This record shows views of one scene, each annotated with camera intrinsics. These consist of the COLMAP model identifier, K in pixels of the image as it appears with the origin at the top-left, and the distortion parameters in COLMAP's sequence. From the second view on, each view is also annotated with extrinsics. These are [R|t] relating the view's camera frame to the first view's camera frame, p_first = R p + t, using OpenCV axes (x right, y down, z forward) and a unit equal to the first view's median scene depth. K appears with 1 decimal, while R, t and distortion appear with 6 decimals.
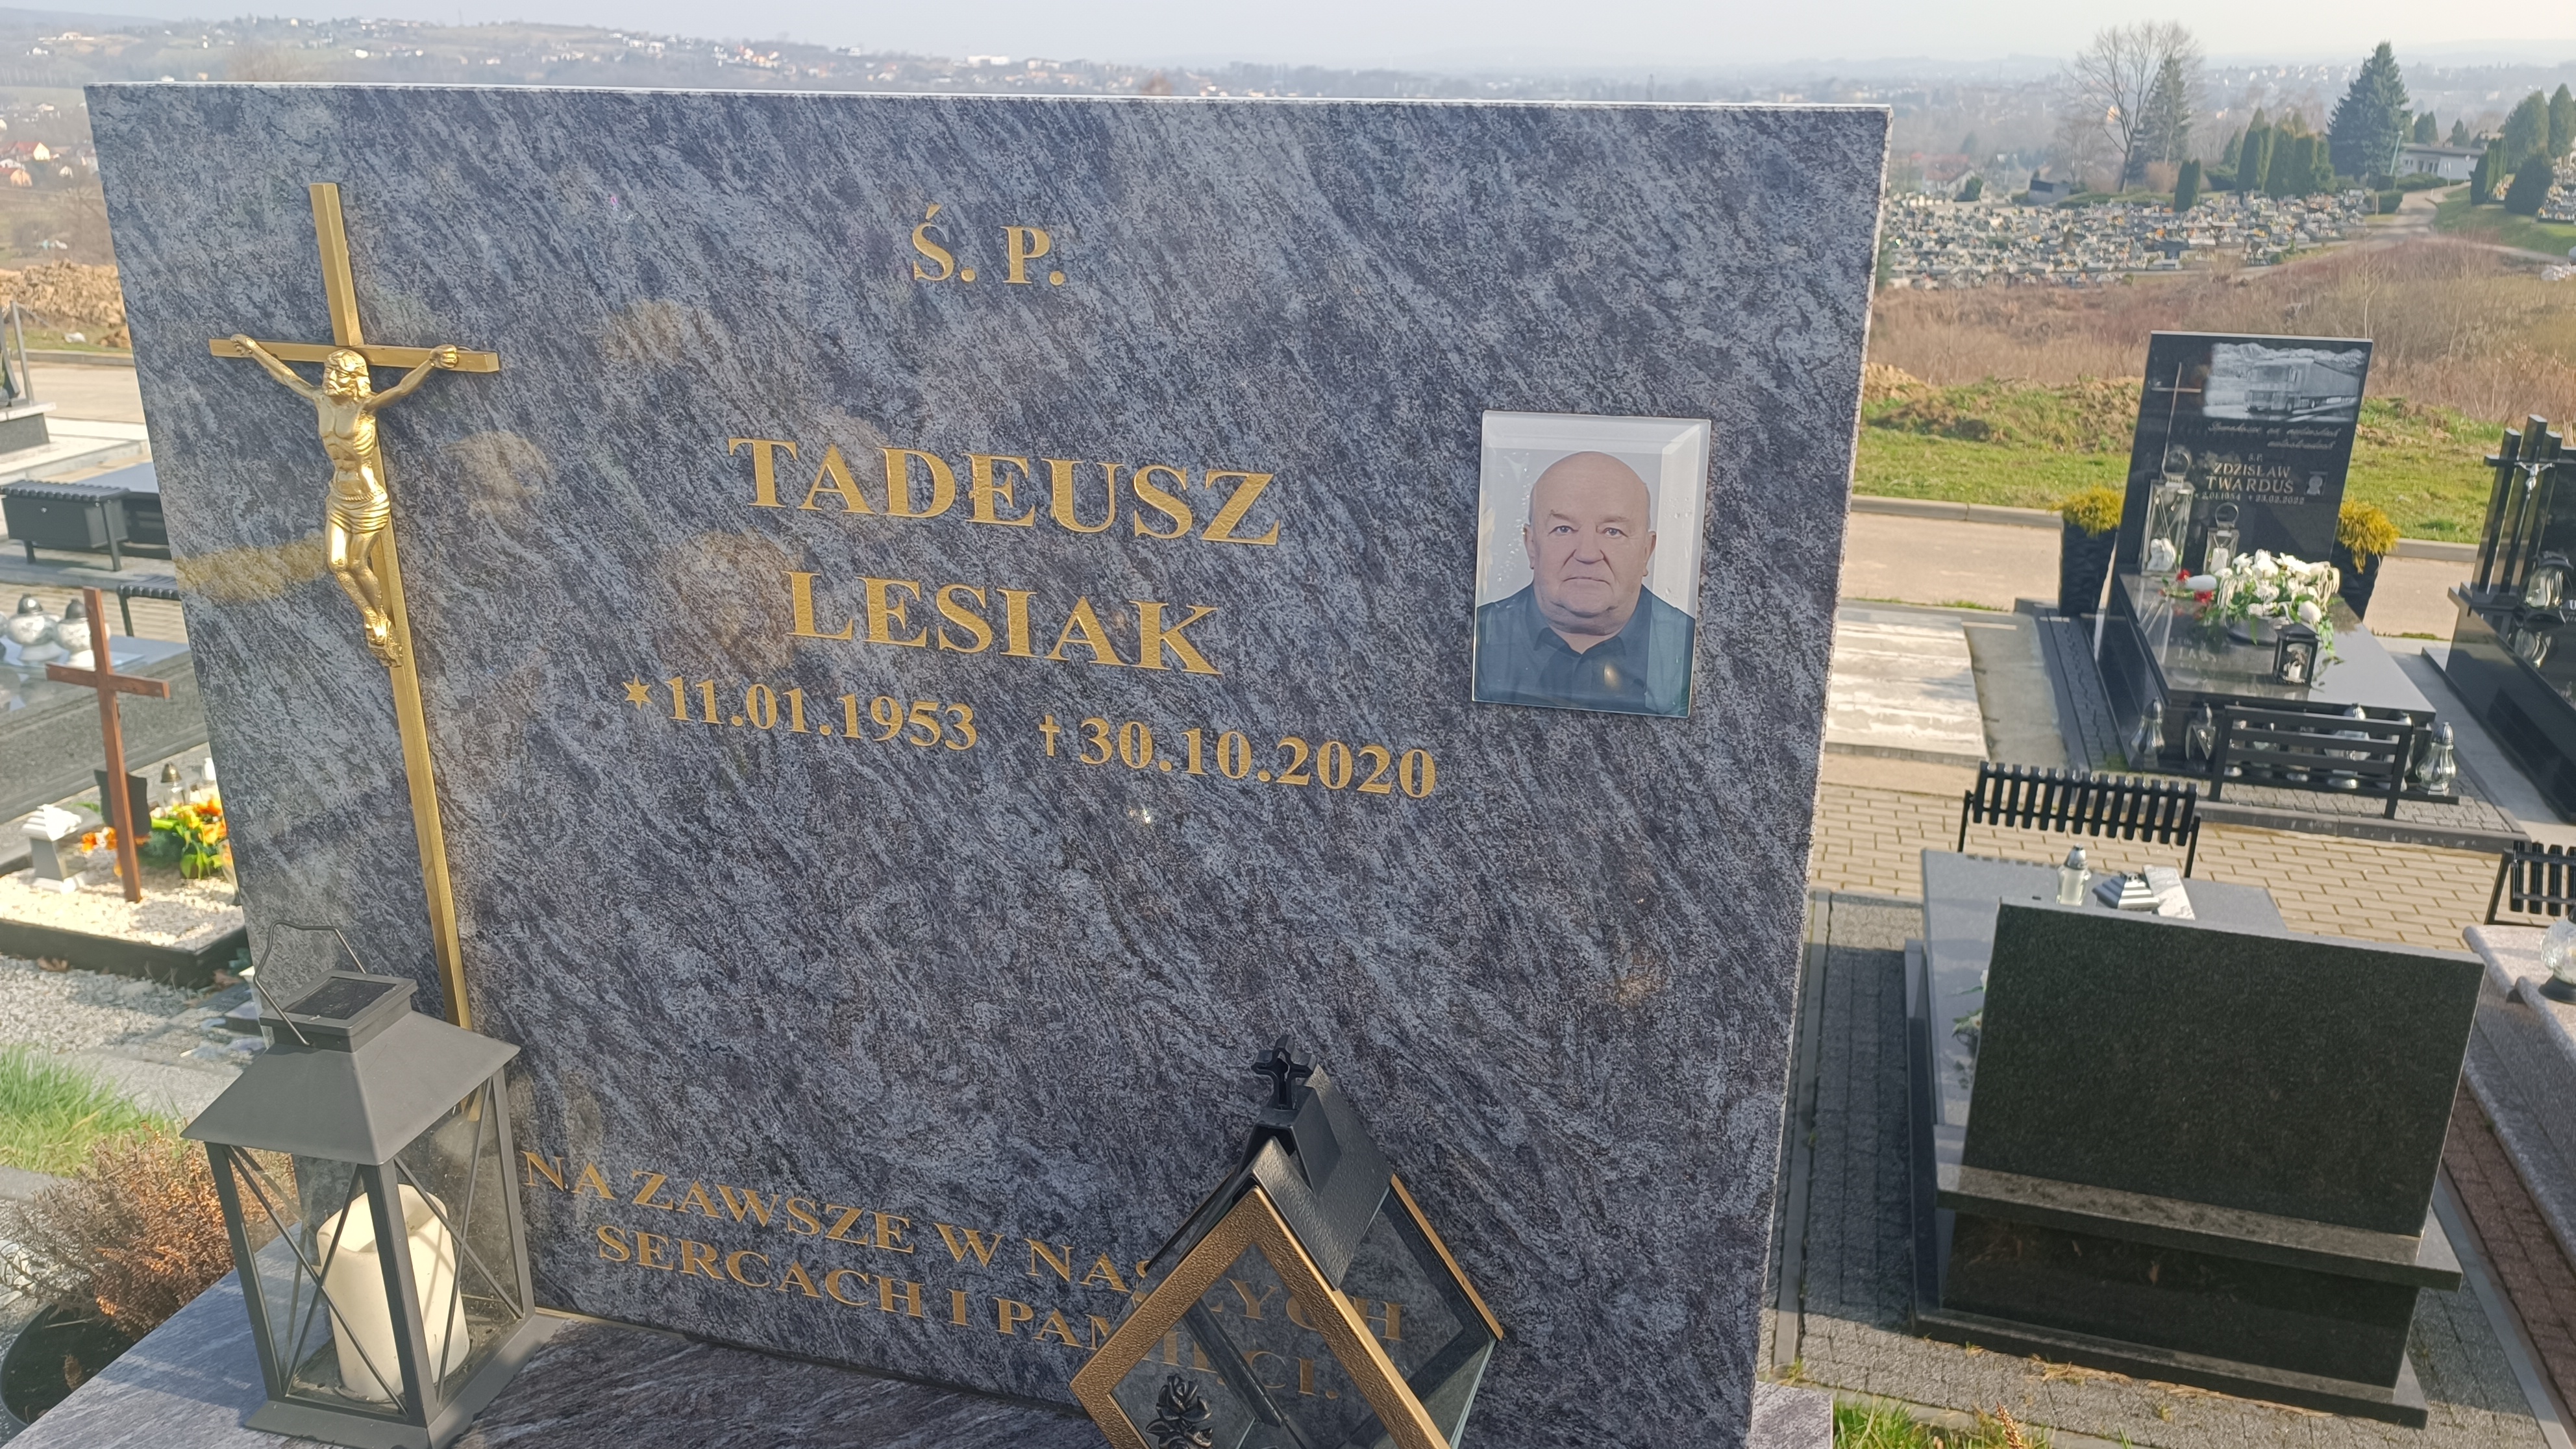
lens RADIAL K [[1865.0, 0, 1288.0], [0, 1865.0, 728.7], [0, 0, 1]] dist [0.023162, -0.005826]
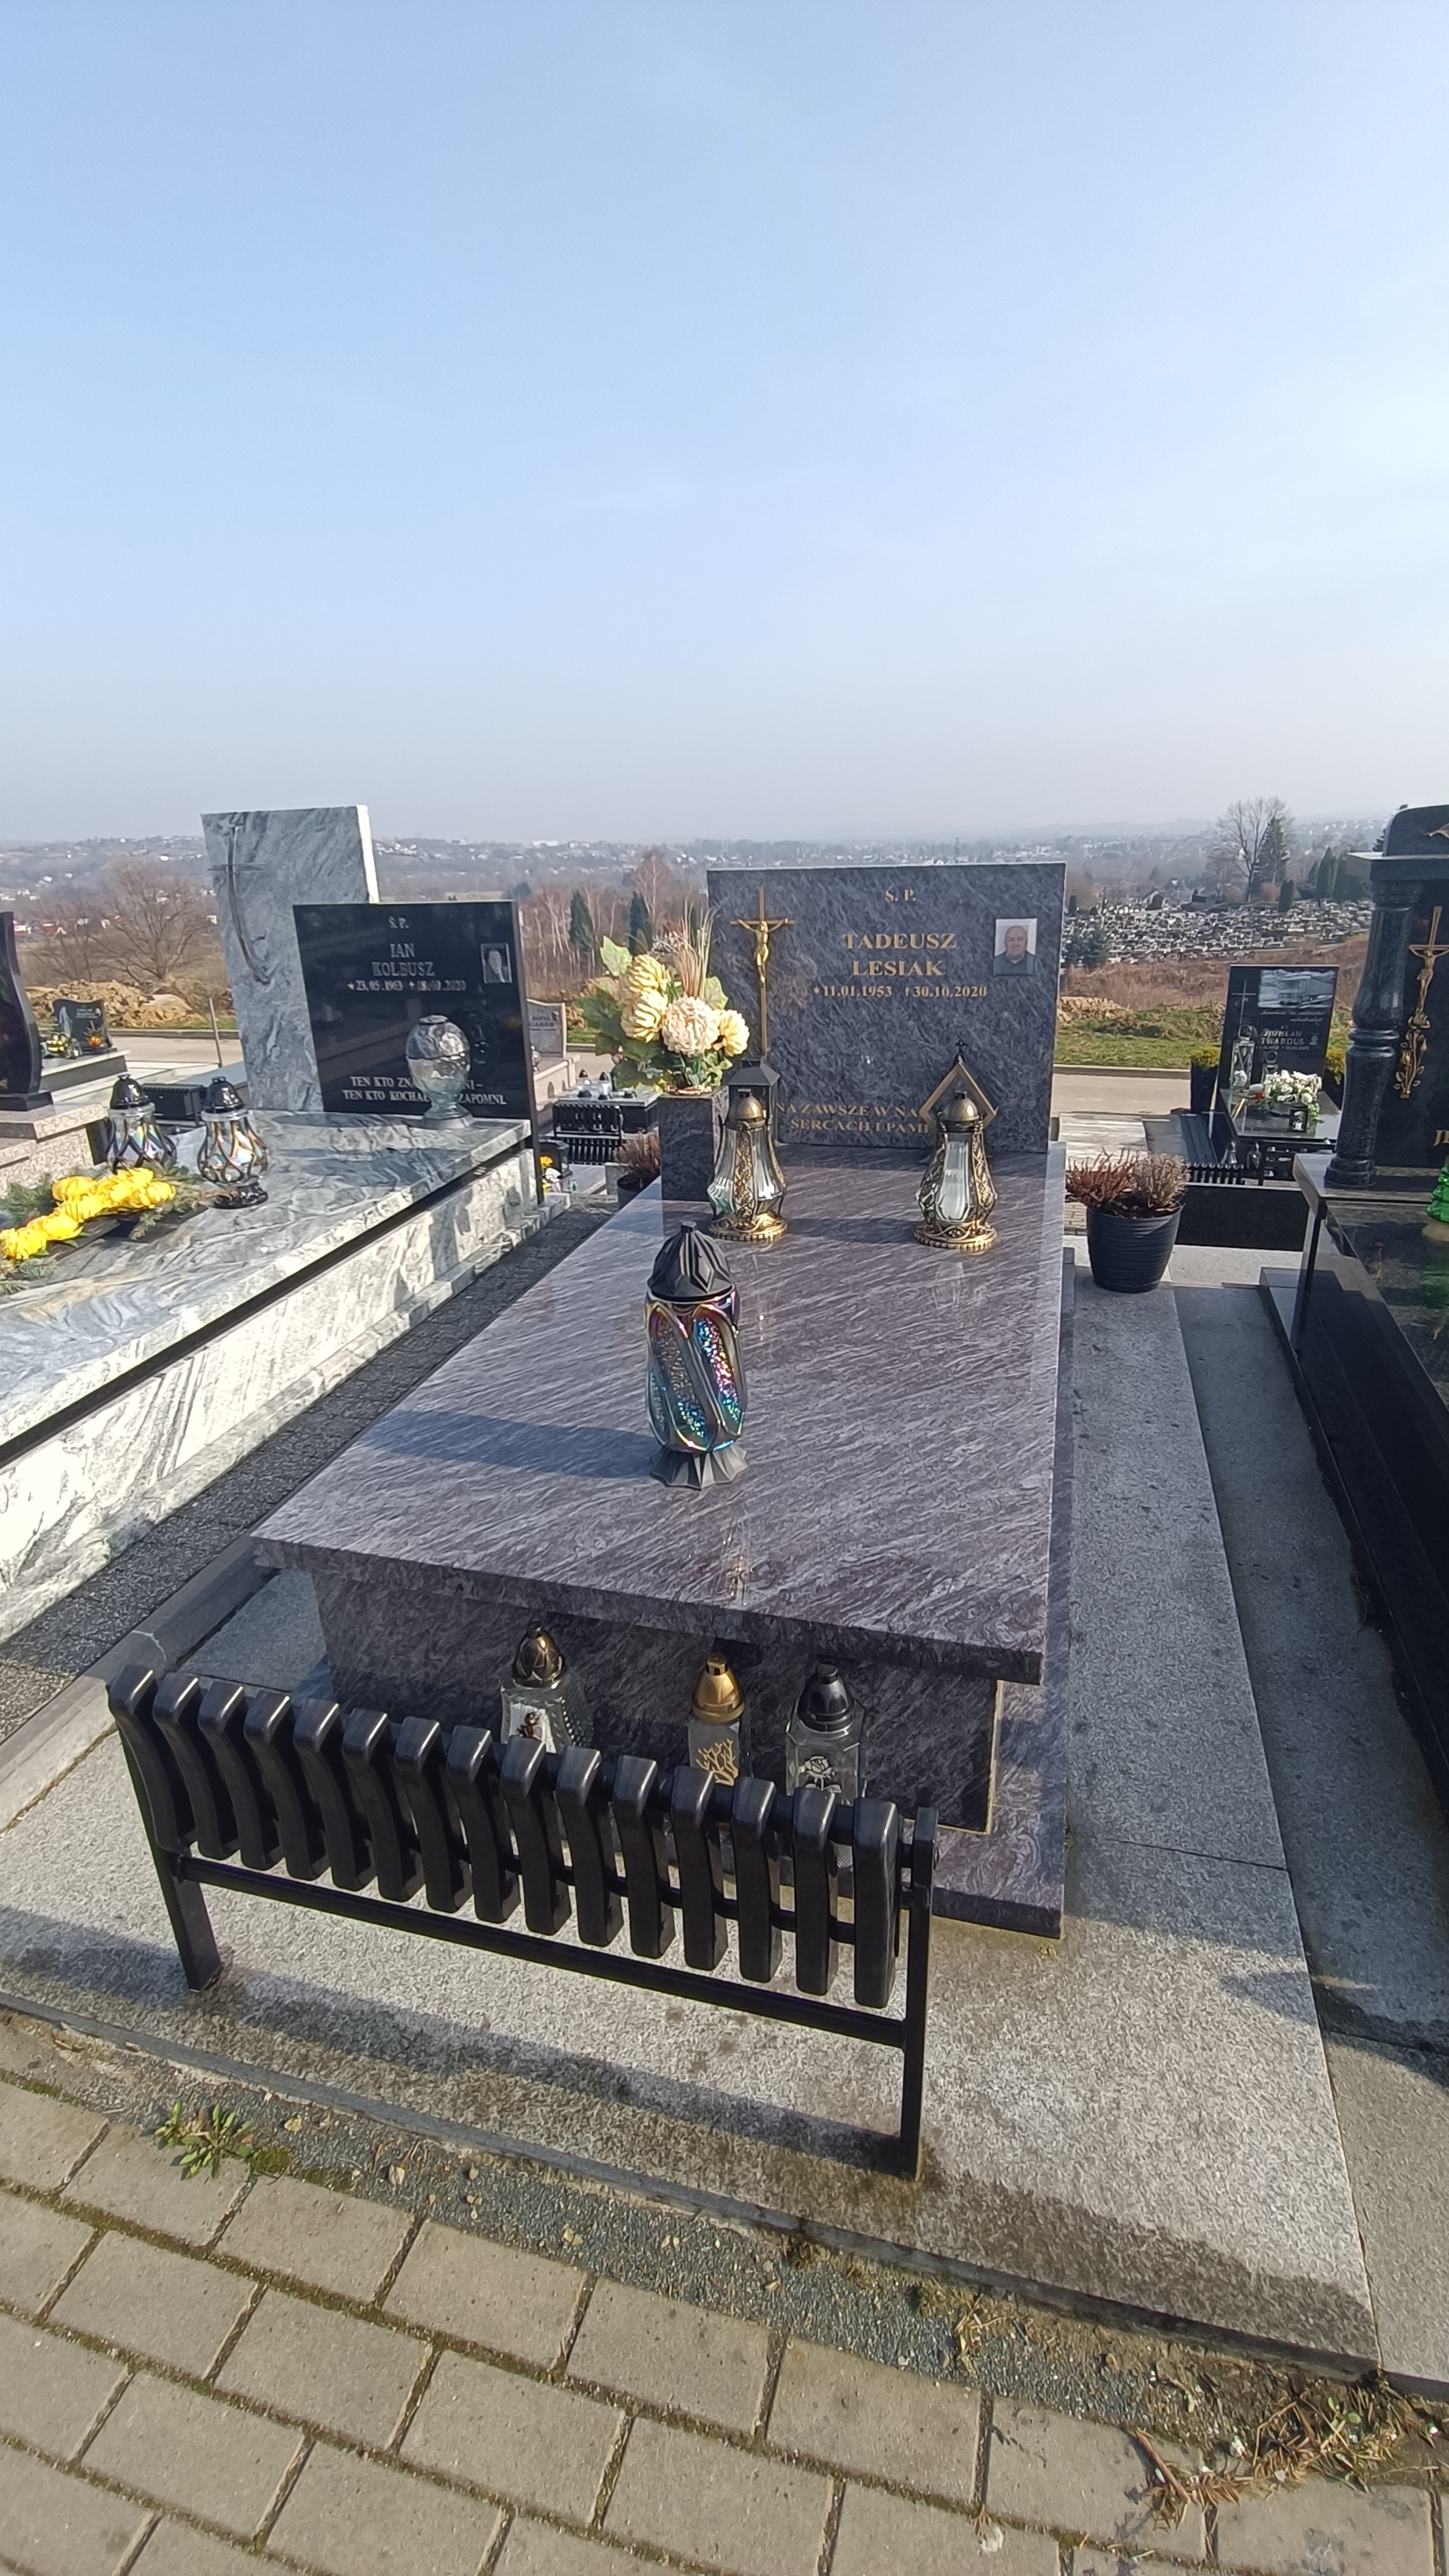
lens RADIAL K [[1178.9, 0, 725.5], [0, 1178.9, 1277.5], [0, 0, 1]] dist [-0.019593, 0.001302]
pose [[0.999380, -0.033153, -0.011830, -0.069200], [0.033339, 0.999318, 0.015900, 0.081109], [0.011294, -0.016284, 0.999804, -0.251735]]
